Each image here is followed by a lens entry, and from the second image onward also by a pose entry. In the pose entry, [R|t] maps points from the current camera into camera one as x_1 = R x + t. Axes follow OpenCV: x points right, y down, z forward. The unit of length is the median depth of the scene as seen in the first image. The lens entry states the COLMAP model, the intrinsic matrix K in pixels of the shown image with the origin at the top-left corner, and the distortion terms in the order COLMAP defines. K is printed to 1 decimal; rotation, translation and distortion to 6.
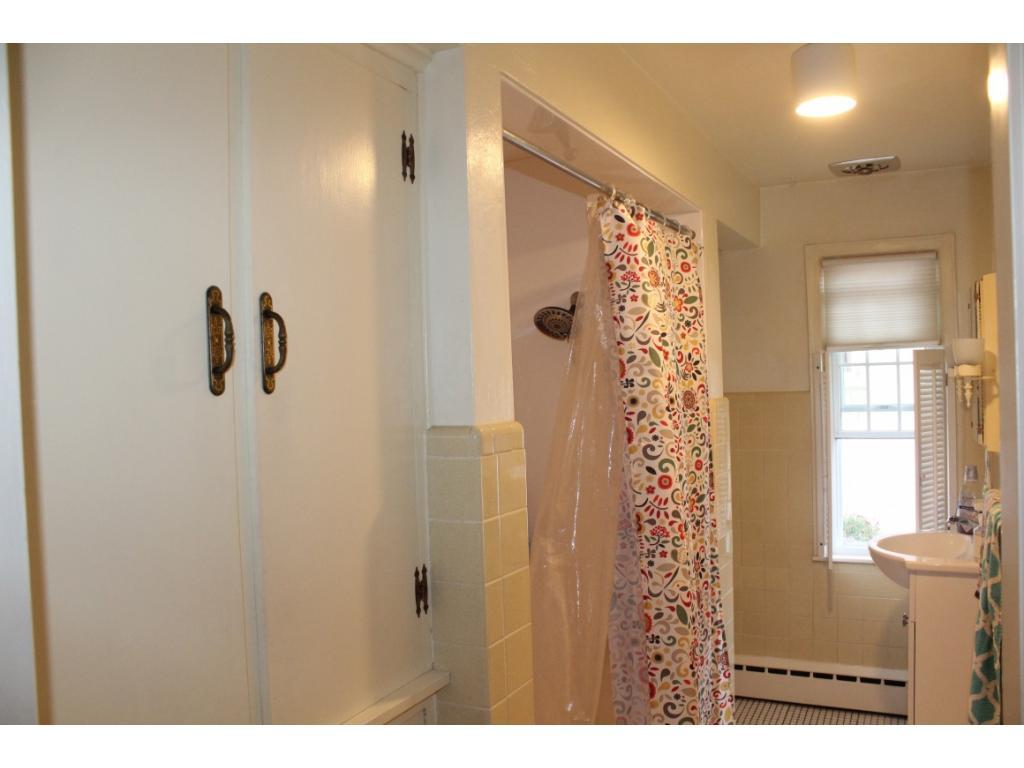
lens RADIAL K [[844.3, 0, 514.4], [0, 844.3, 378.4], [0, 0, 1]] dist [-0.151988, 0.111875]
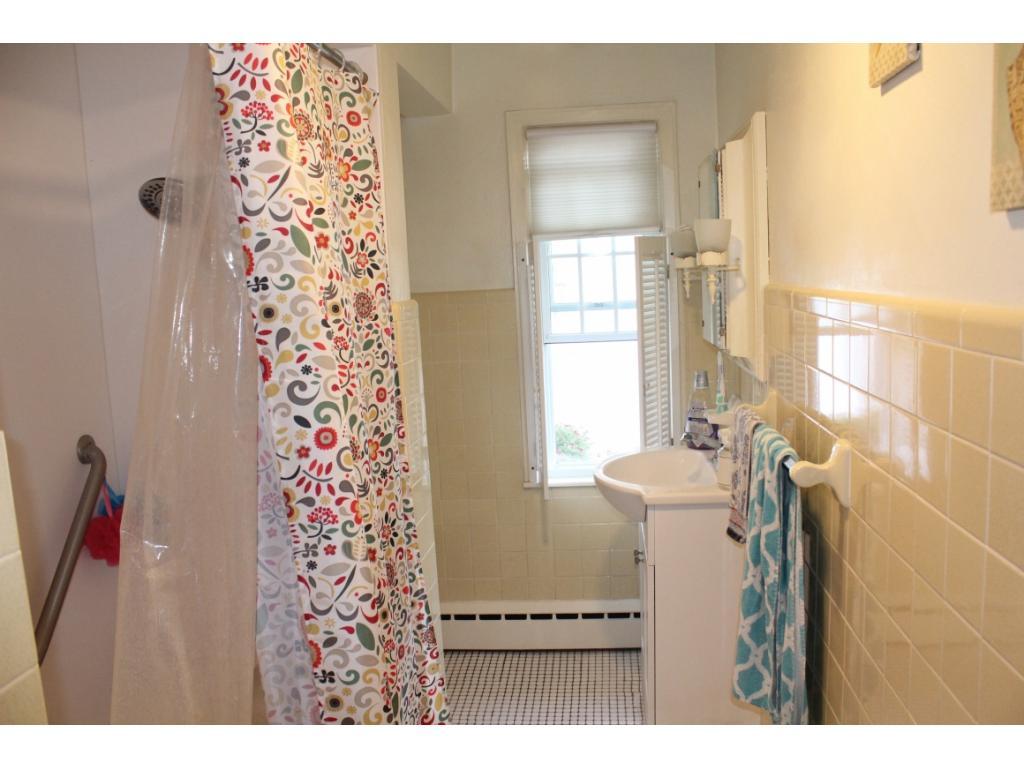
lens RADIAL K [[844.3, 0, 519.0], [0, 844.3, 378.8], [0, 0, 1]] dist [-0.151988, 0.111875]
pose [[0.931709, -0.064117, 0.357503, 0.068750], [0.021896, 0.992421, 0.120921, 0.003921], [-0.362546, -0.104835, 0.926051, 0.271098]]
